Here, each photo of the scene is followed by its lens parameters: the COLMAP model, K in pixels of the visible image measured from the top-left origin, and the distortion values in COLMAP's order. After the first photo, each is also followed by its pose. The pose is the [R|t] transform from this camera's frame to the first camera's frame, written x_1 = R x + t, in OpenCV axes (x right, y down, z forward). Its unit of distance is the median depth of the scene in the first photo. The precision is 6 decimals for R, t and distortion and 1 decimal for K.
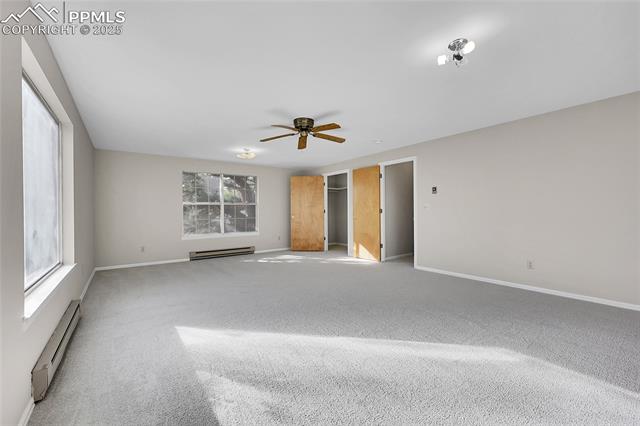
lens RADIAL K [[257.6, 0, 322.1], [0, 257.6, 213.3], [0, 0, 1]] dist [0.001102, 0.000116]
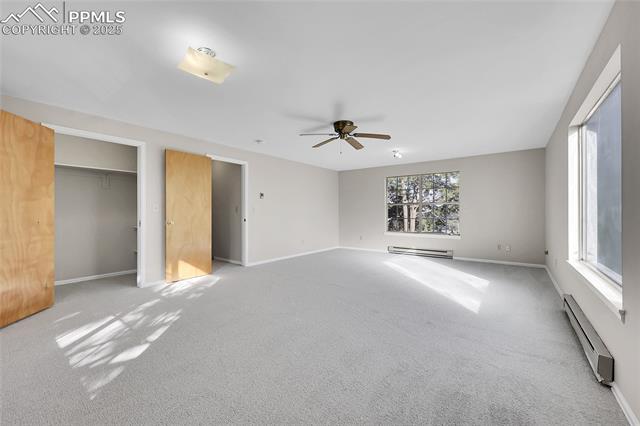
lens RADIAL K [[257.6, 0, 322.1], [0, 257.6, 213.3], [0, 0, 1]] dist [0.001102, 0.000116]
pose [[-0.270373, 0.003633, 0.962749, -0.720006], [0.013675, 0.999906, 0.000067, -0.002499], [-0.962658, 0.013184, -0.270398, 0.954121]]
